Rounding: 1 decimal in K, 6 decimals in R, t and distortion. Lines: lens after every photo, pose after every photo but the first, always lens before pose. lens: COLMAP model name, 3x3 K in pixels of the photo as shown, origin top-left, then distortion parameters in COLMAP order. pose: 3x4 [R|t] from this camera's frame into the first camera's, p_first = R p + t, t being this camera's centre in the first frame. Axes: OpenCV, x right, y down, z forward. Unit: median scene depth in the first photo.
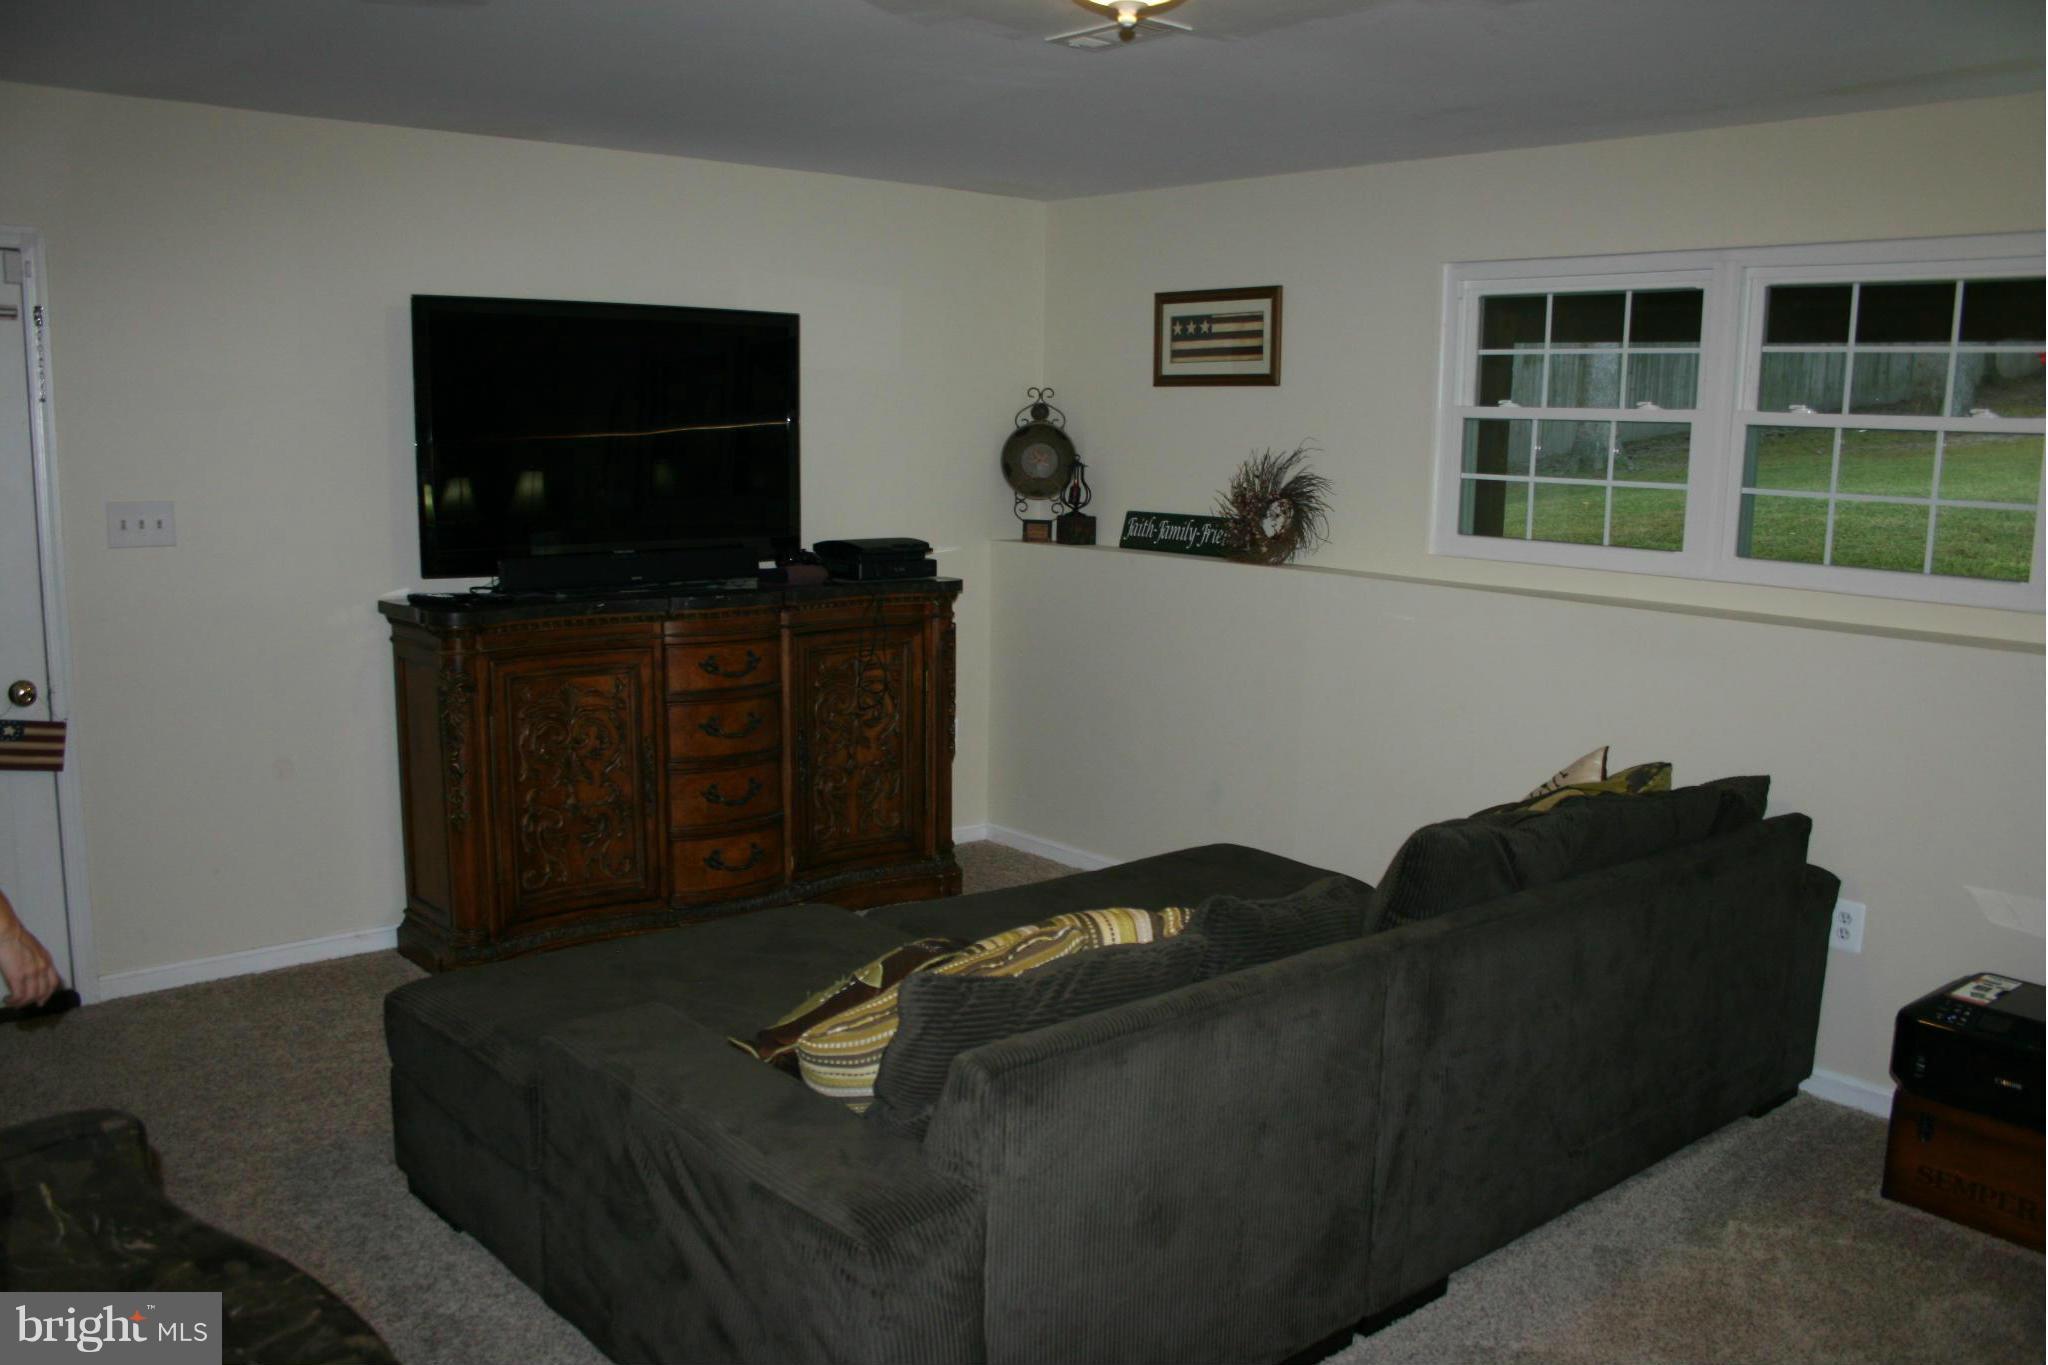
lens RADIAL K [[1697.3, 0, 1045.9], [0, 1697.3, 711.4], [0, 0, 1]] dist [-0.162521, 0.145373]
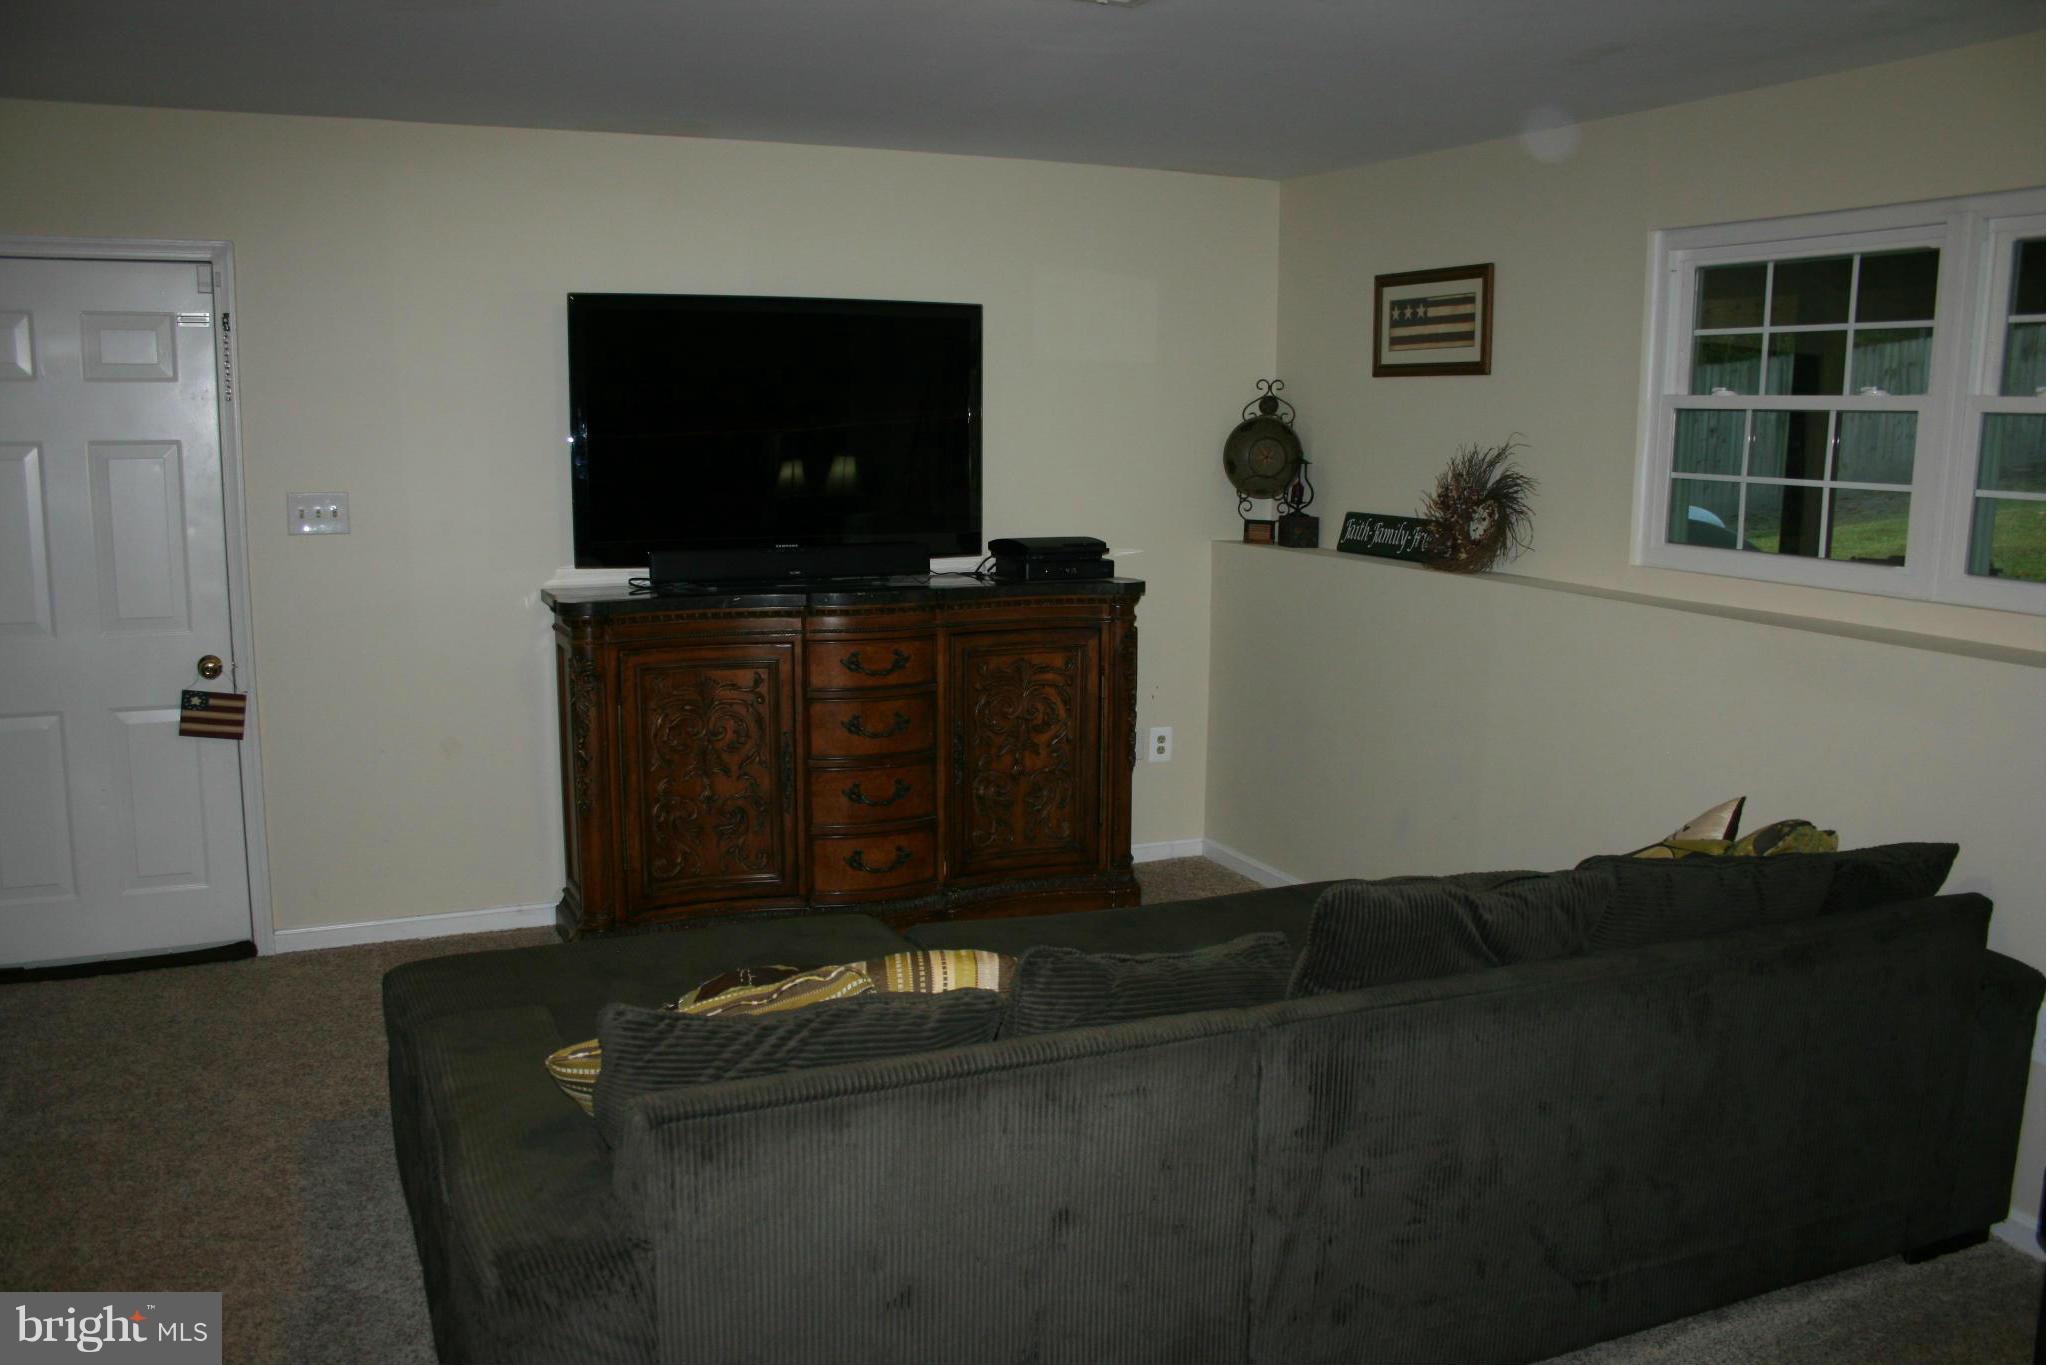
lens RADIAL K [[1697.3, 0, 1045.9], [0, 1697.3, 711.4], [0, 0, 1]] dist [-0.162521, 0.145373]
pose [[0.958528, 0.042127, -0.281869, 0.179806], [-0.041821, 0.999100, 0.007103, -0.010269], [0.281914, 0.004979, 0.959427, 0.079847]]
